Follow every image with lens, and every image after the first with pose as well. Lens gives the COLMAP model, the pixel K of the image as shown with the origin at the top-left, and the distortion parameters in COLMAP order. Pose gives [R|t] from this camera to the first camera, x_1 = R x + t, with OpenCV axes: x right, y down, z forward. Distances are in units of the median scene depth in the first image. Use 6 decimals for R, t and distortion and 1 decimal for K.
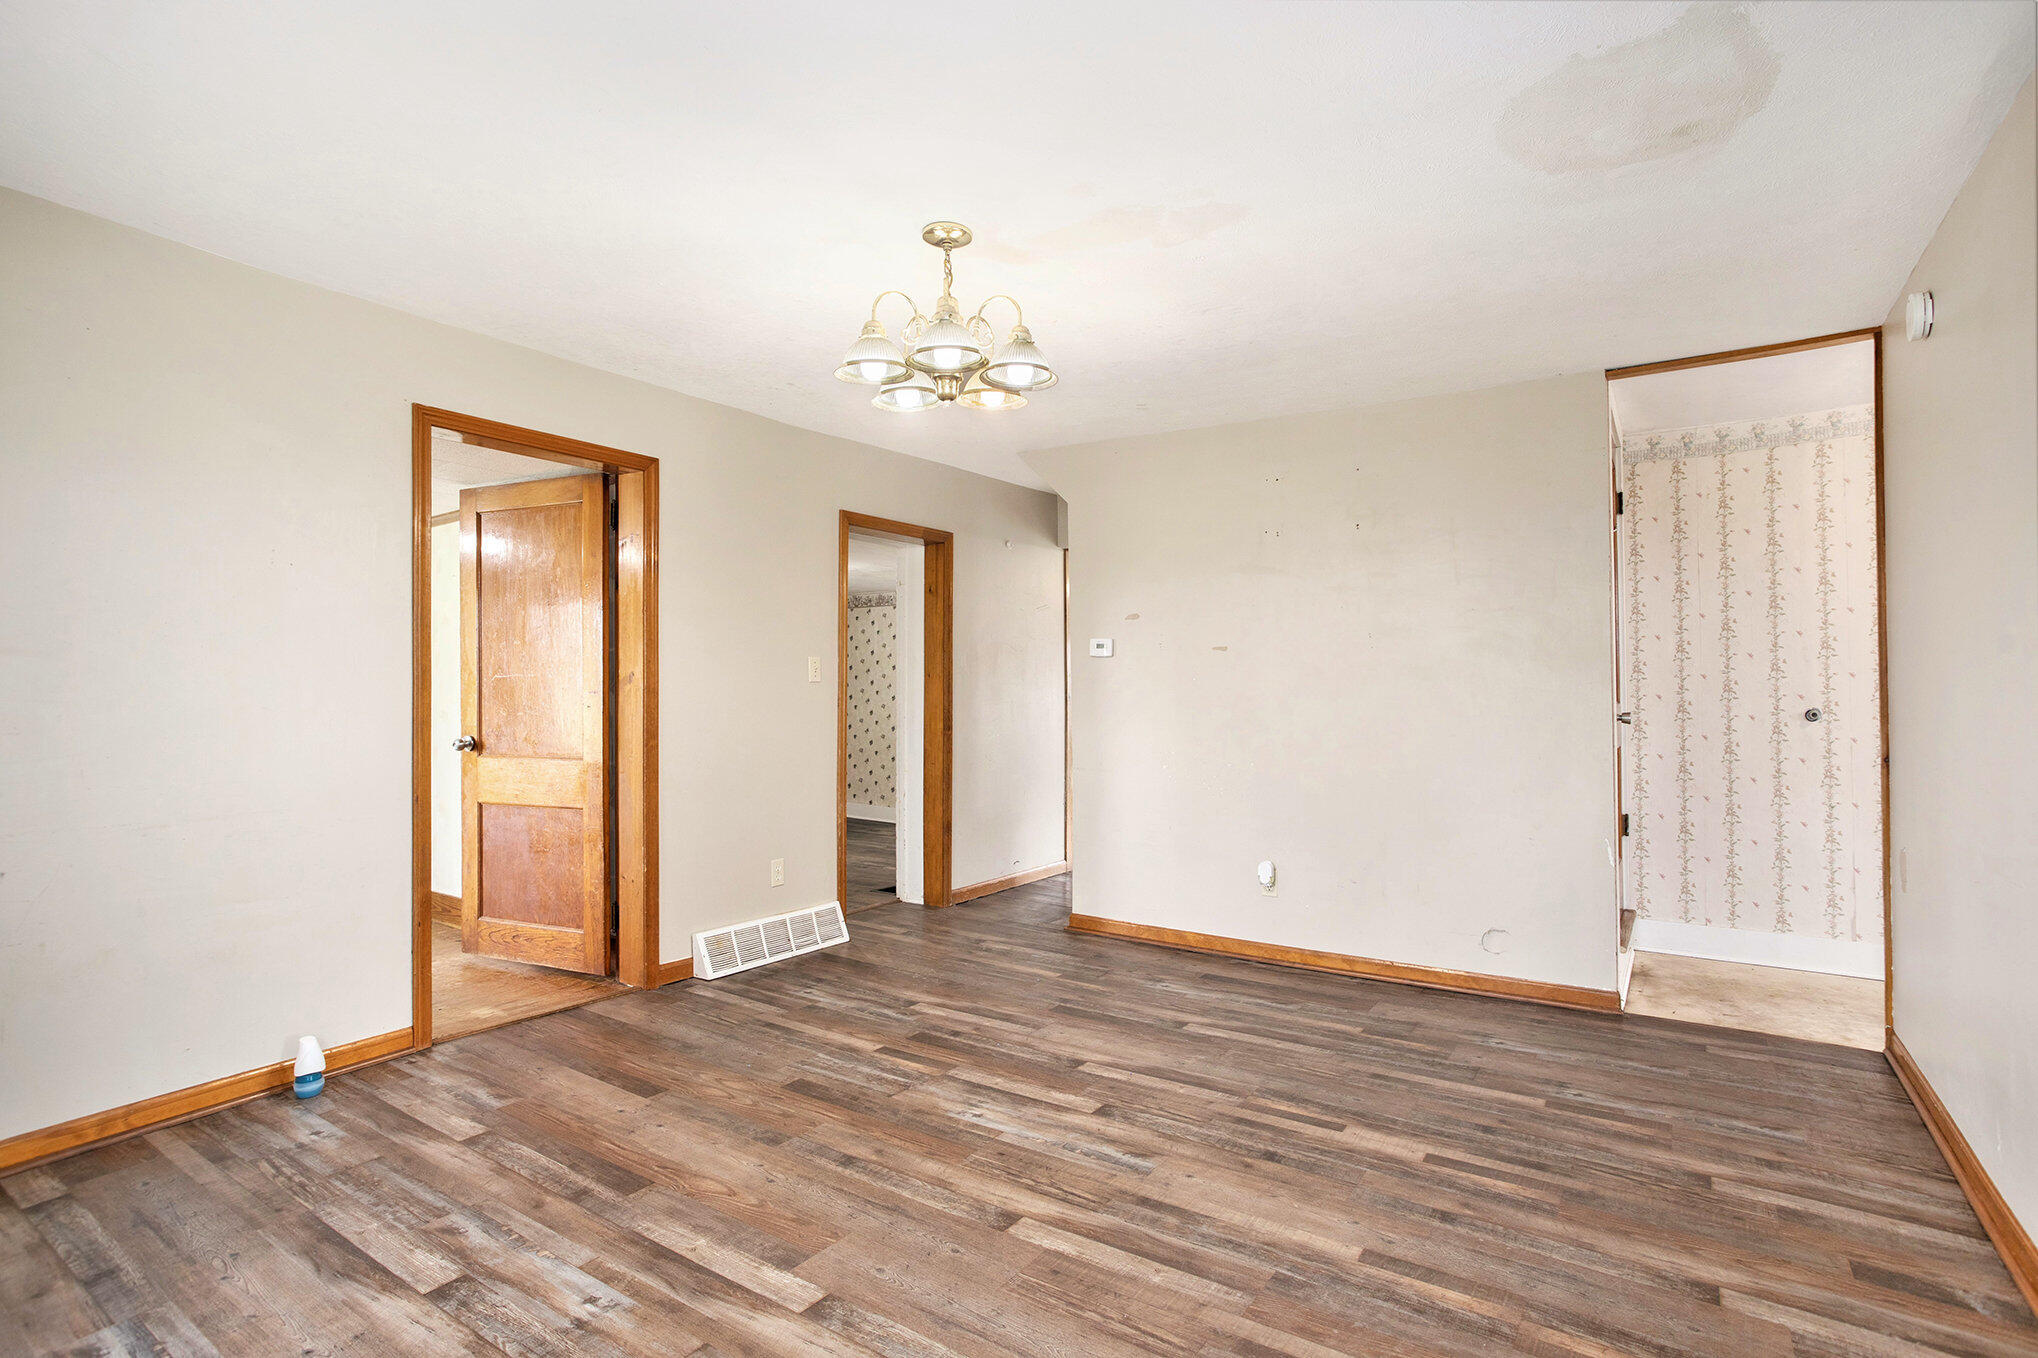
lens RADIAL K [[986.8, 0, 1015.7], [0, 986.8, 681.5], [0, 0, 1]] dist [0.004963, 0.000895]
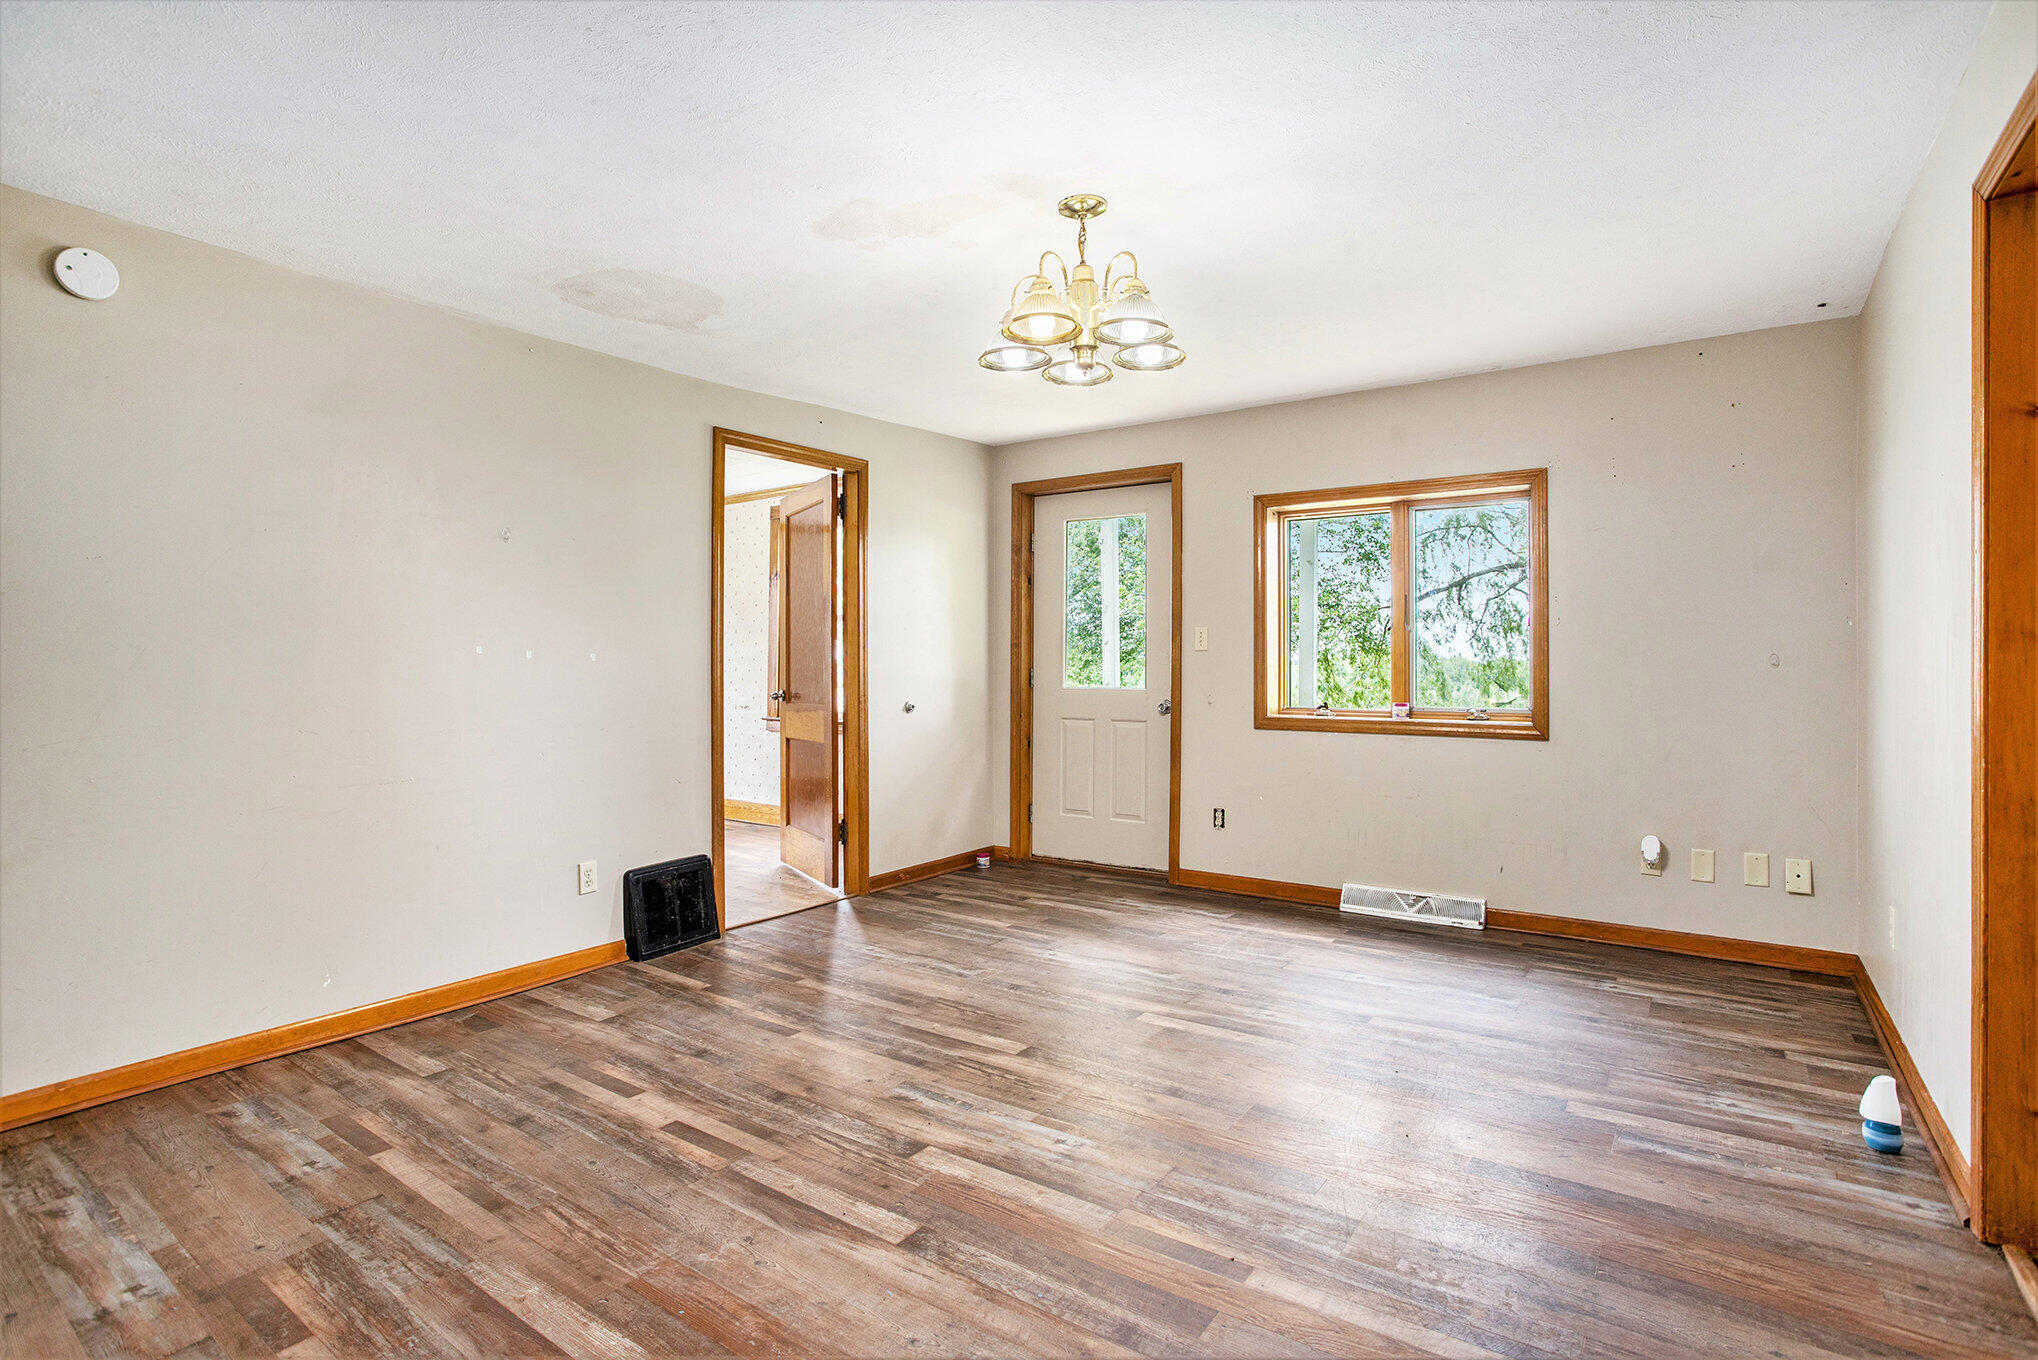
lens RADIAL K [[986.8, 0, 1020.9], [0, 986.8, 677.9], [0, 0, 1]] dist [0.004963, 0.000895]
pose [[-0.999741, 0.001560, 0.022704, -0.025436], [0.001436, 0.999984, -0.005474, 0.034387], [-0.022712, -0.005440, -0.999727, 1.963550]]
